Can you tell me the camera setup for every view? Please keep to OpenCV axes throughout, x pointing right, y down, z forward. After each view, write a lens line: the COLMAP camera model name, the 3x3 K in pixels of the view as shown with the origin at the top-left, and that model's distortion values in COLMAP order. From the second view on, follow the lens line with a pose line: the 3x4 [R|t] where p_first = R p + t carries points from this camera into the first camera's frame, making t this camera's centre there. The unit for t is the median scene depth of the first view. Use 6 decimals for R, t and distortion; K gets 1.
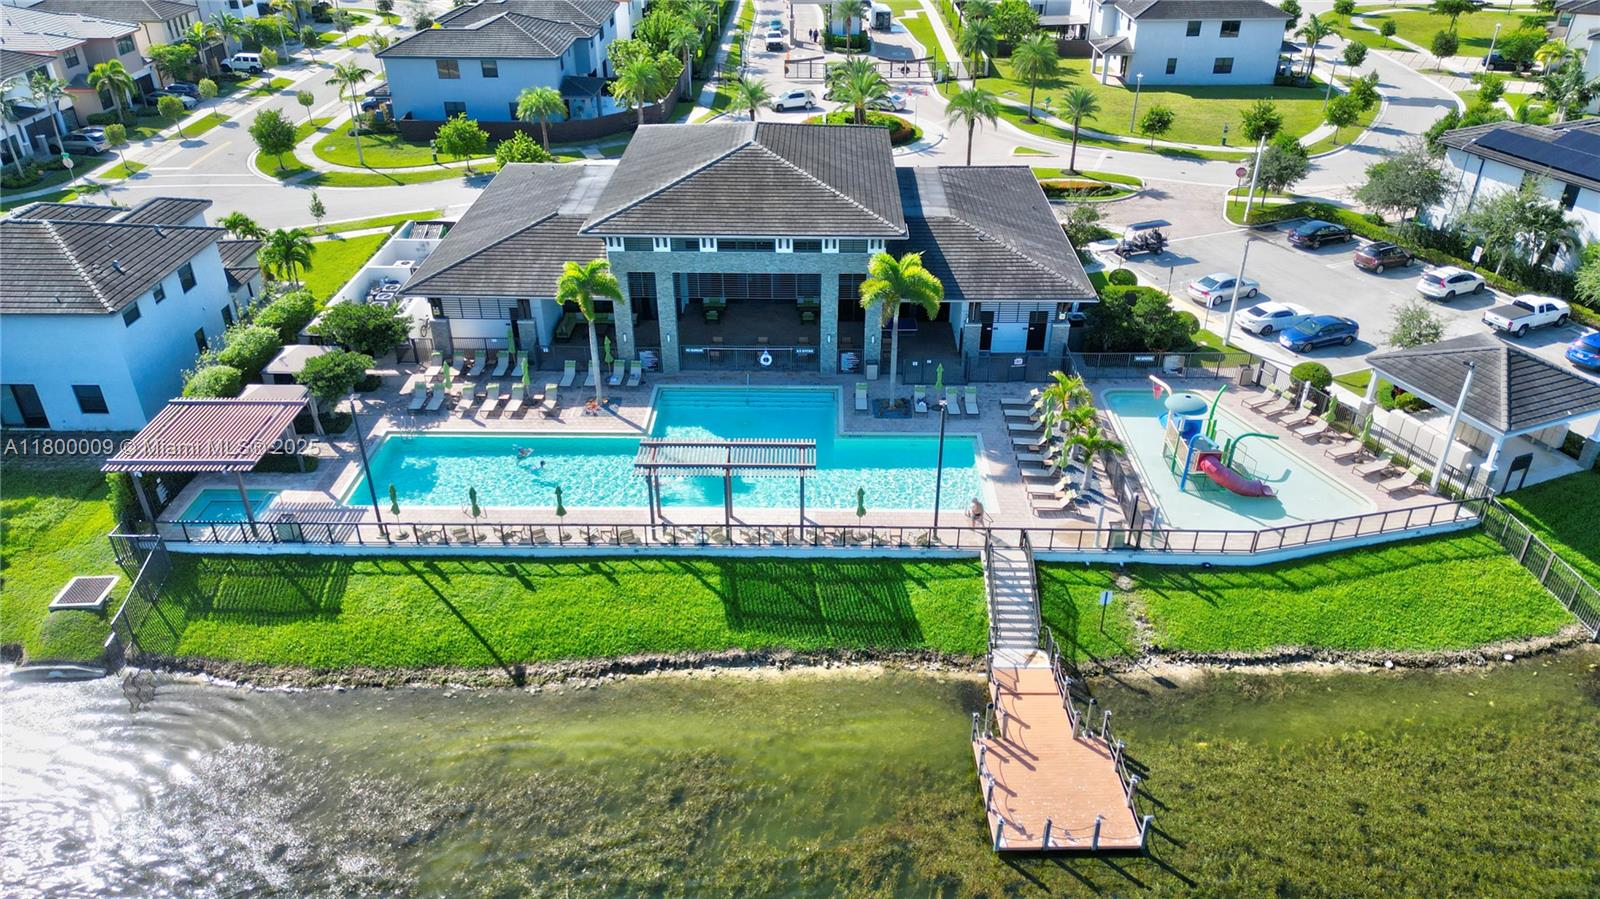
lens RADIAL K [[1126.4, 0, 797.8], [0, 1126.4, 459.6], [0, 0, 1]] dist [0.055558, -0.028219]
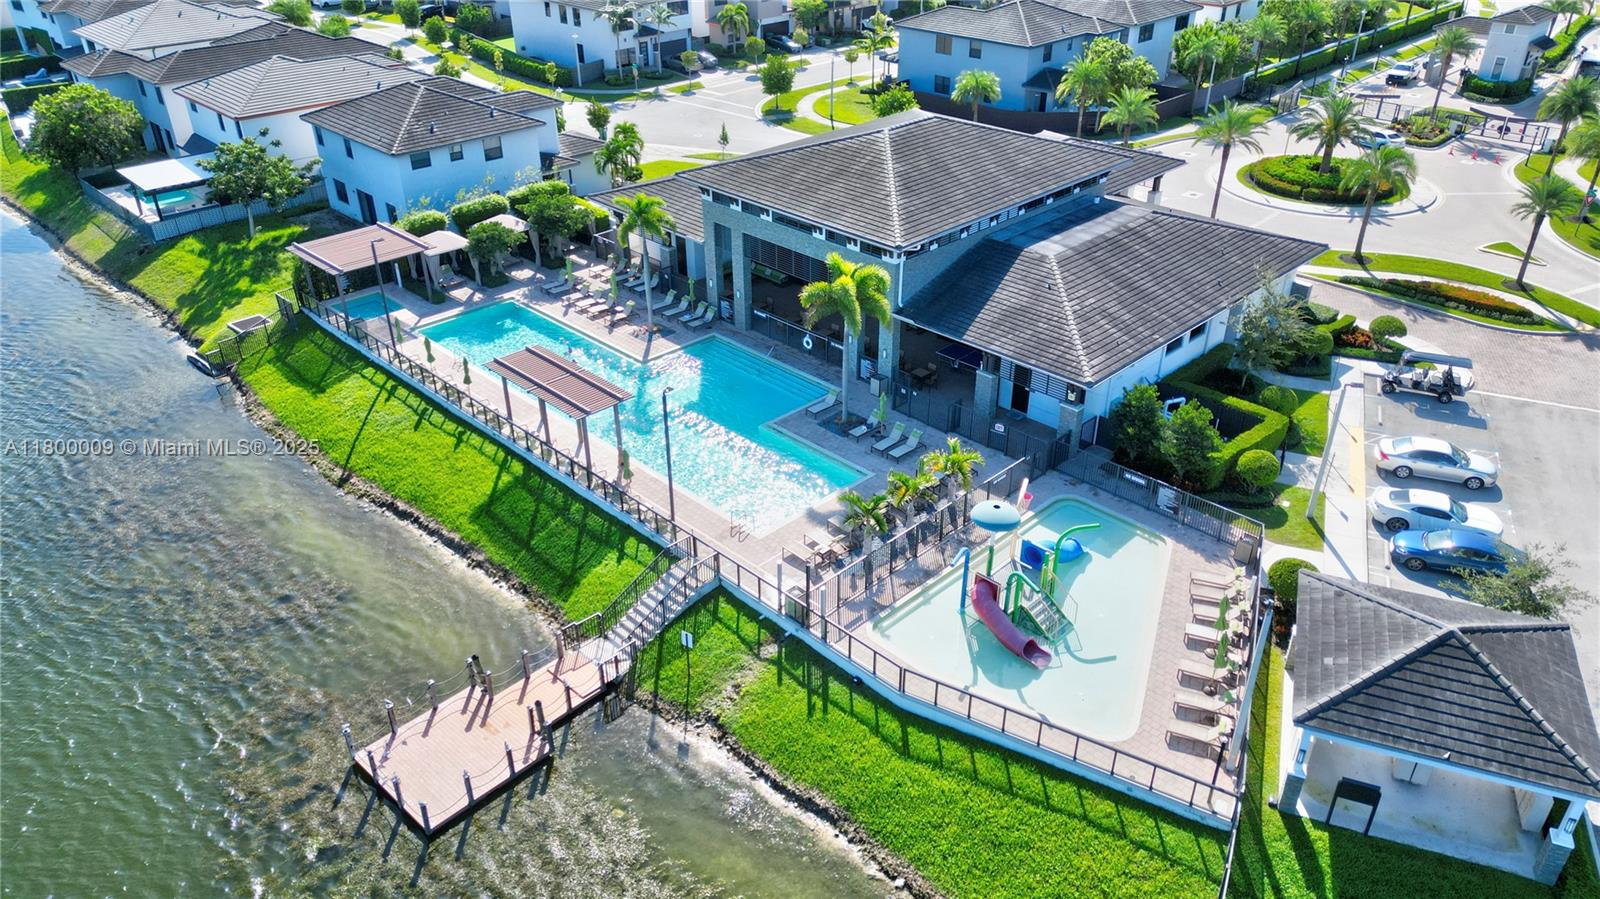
lens RADIAL K [[1126.4, 0, 804.8], [0, 1126.4, 454.1], [0, 0, 1]] dist [0.055558, -0.028219]
pose [[0.716151, 0.353182, -0.601989, 0.635173], [-0.356813, 0.926550, 0.119119, -0.121550], [0.599844, 0.129490, 0.789570, 0.239388]]
